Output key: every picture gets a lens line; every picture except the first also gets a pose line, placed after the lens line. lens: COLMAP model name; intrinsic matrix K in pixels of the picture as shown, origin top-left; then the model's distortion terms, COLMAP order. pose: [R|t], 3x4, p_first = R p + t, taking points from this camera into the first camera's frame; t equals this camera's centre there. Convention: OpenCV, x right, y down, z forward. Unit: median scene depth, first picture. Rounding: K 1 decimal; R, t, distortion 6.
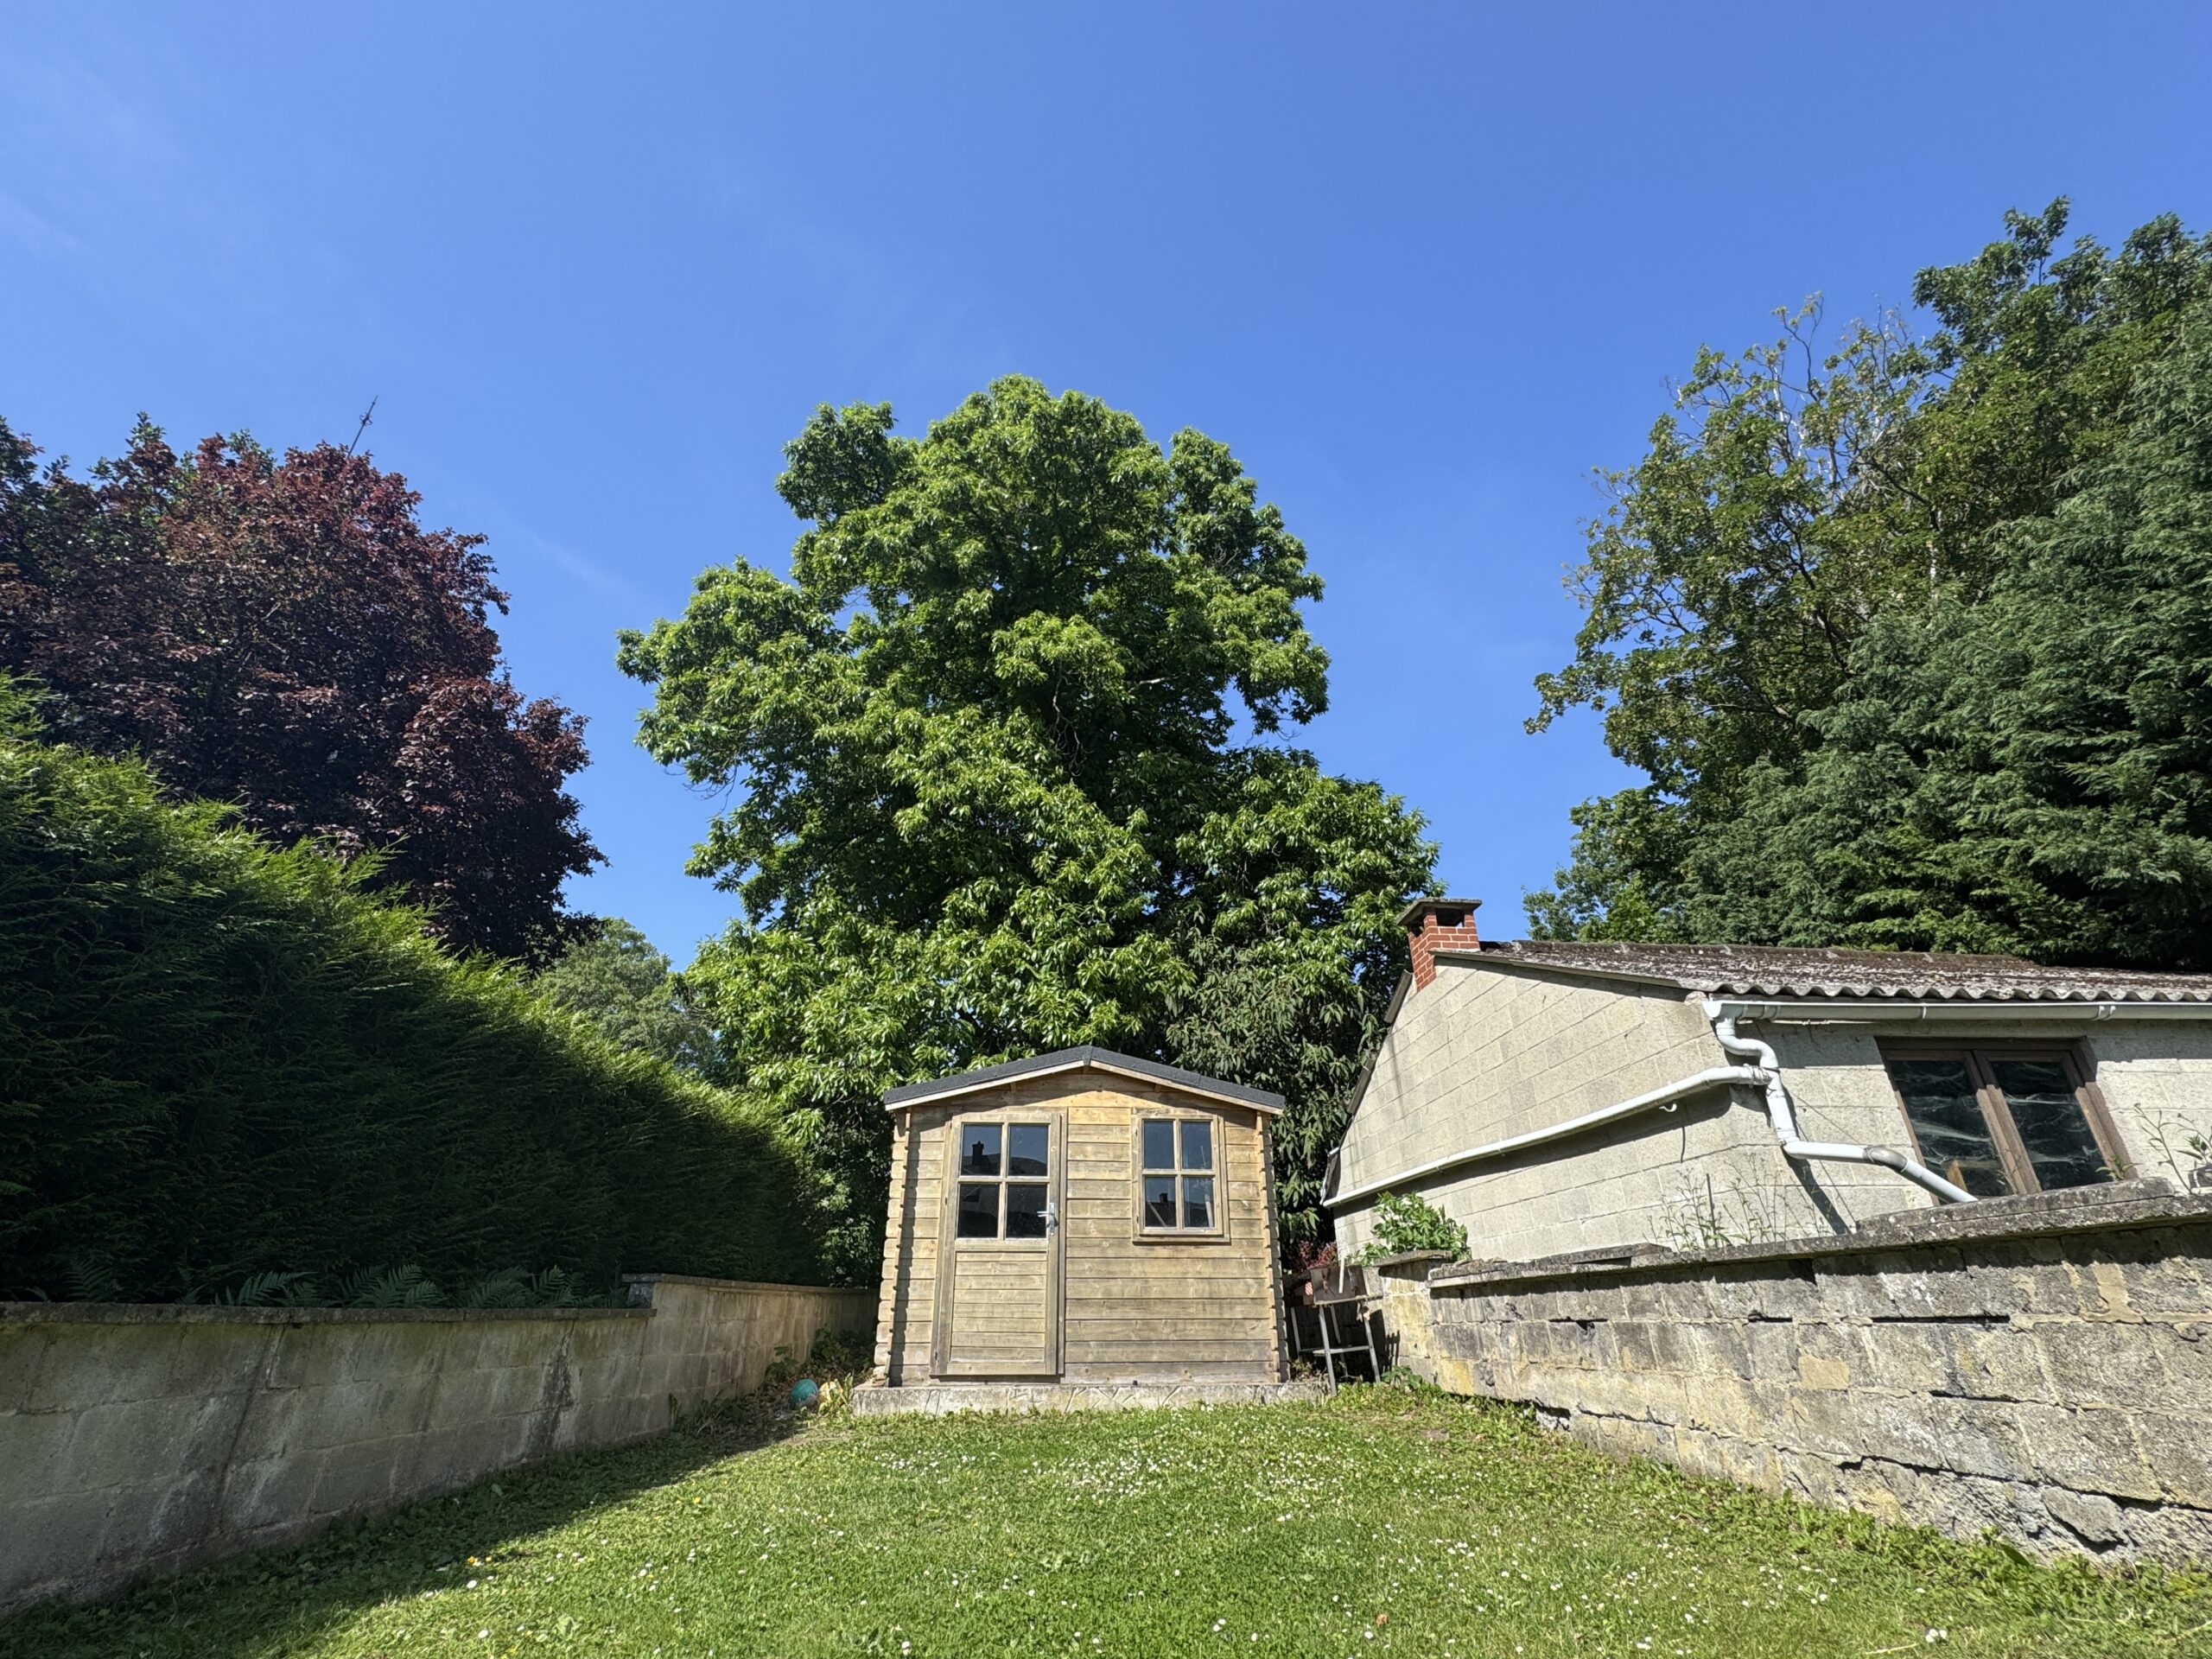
lens RADIAL K [[997.8, 0, 1101.9], [0, 997.8, 828.8], [0, 0, 1]] dist [-0.003530, 0.000474]
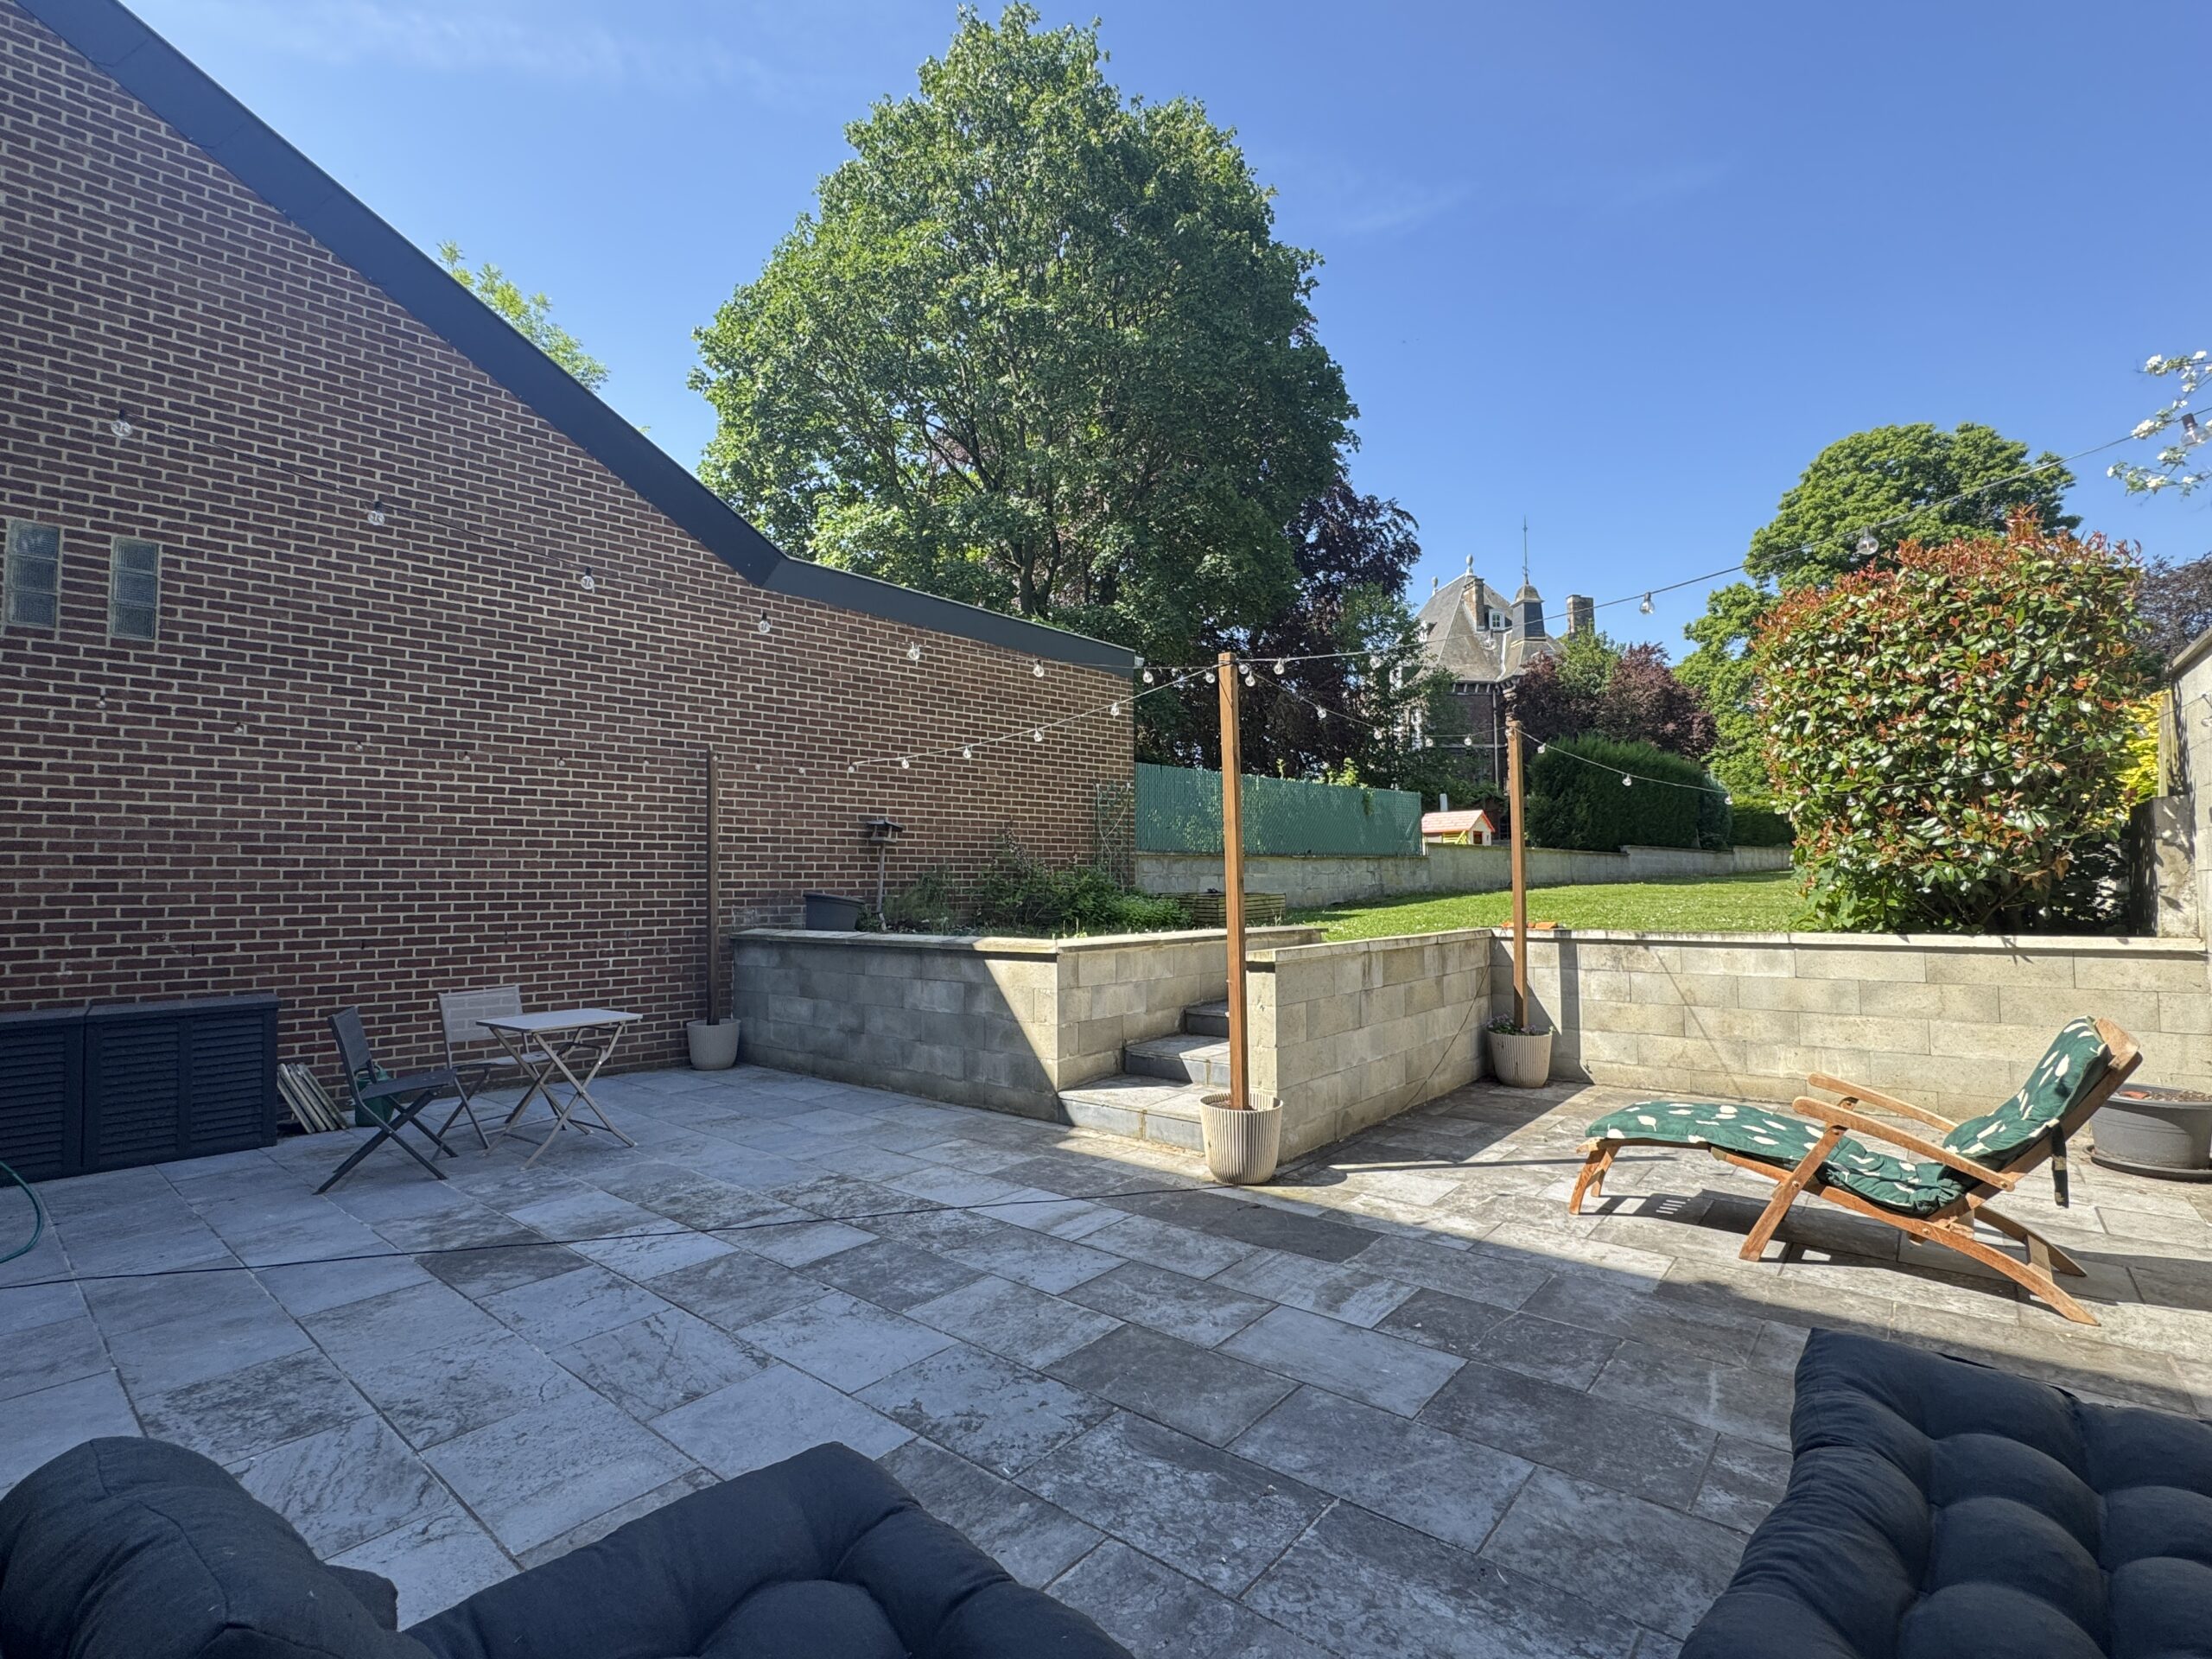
lens RADIAL K [[997.8, 0, 1101.9], [0, 997.8, 828.8], [0, 0, 1]] dist [-0.003530, 0.000474]
pose [[0.706607, -0.040636, -0.706438, 0.609861], [0.323973, 0.906144, 0.271927, -1.962273], [0.629085, -0.421012, 0.653453, -4.138304]]
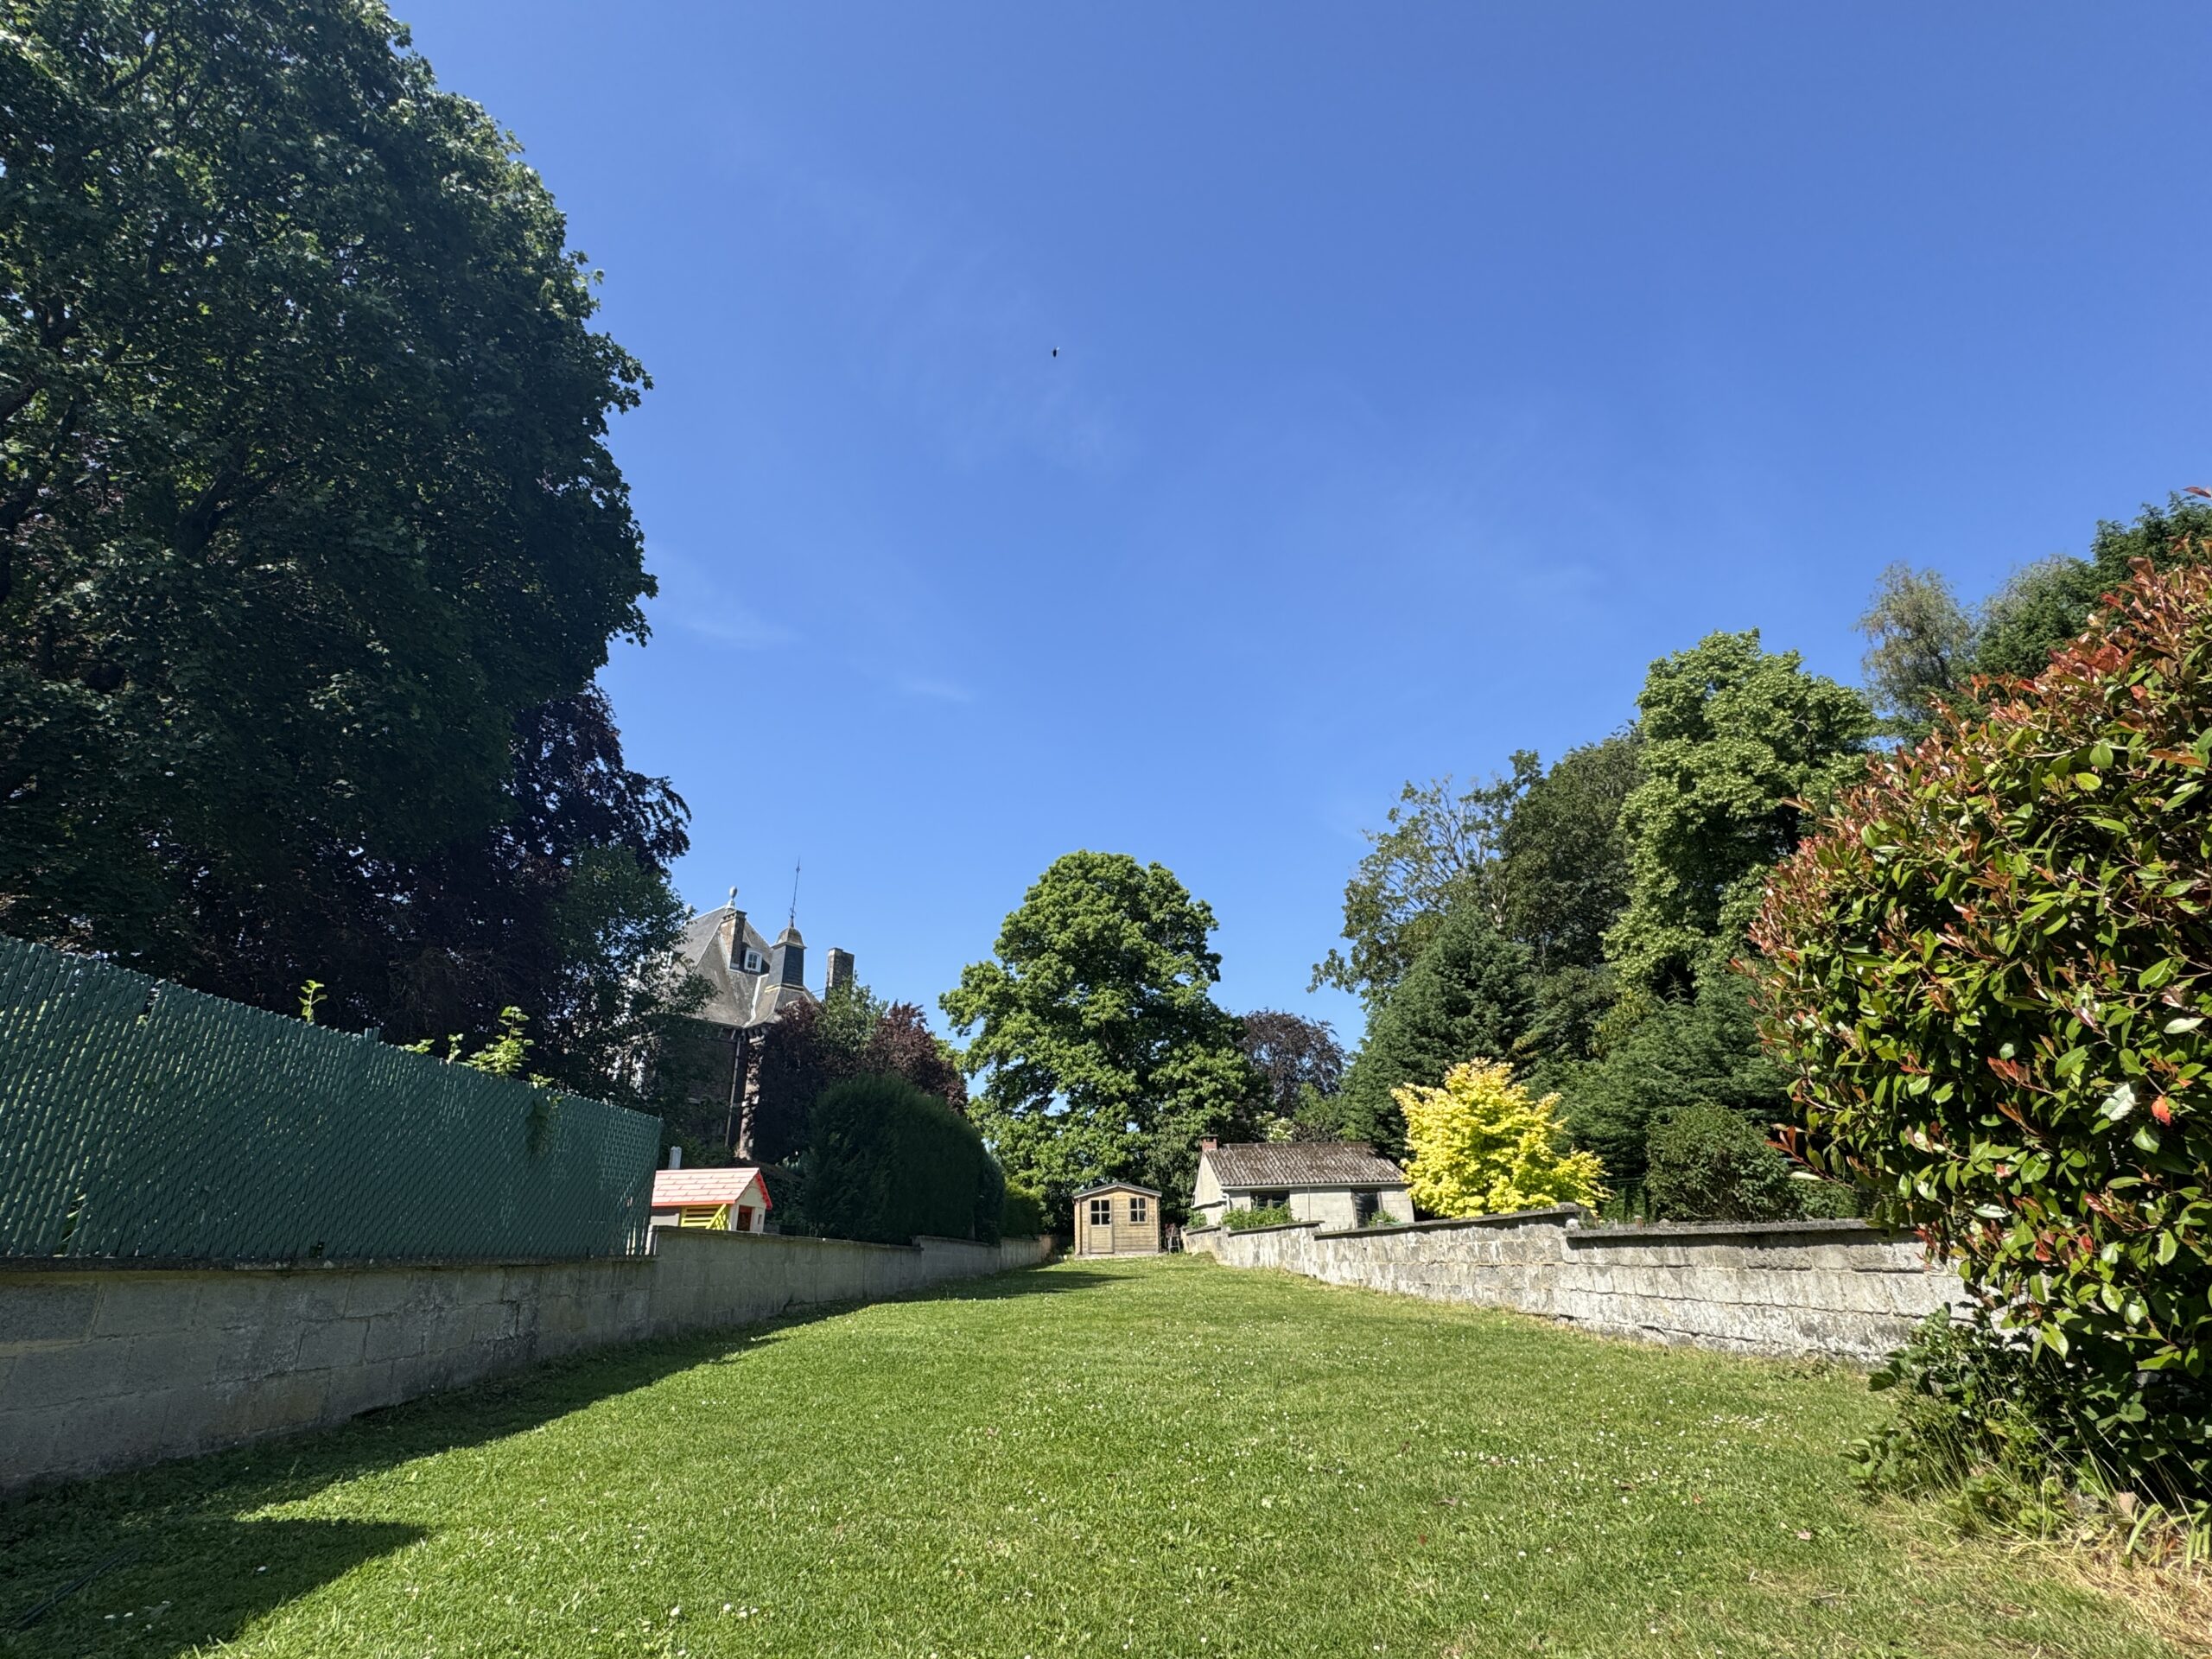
lens RADIAL K [[997.8, 0, 1101.9], [0, 997.8, 828.8], [0, 0, 1]] dist [-0.003530, 0.000474]
pose [[0.998899, -0.032364, -0.033954, 0.117083], [0.034214, 0.997878, 0.055405, -1.593385], [0.032089, -0.056506, 0.997886, -3.335762]]
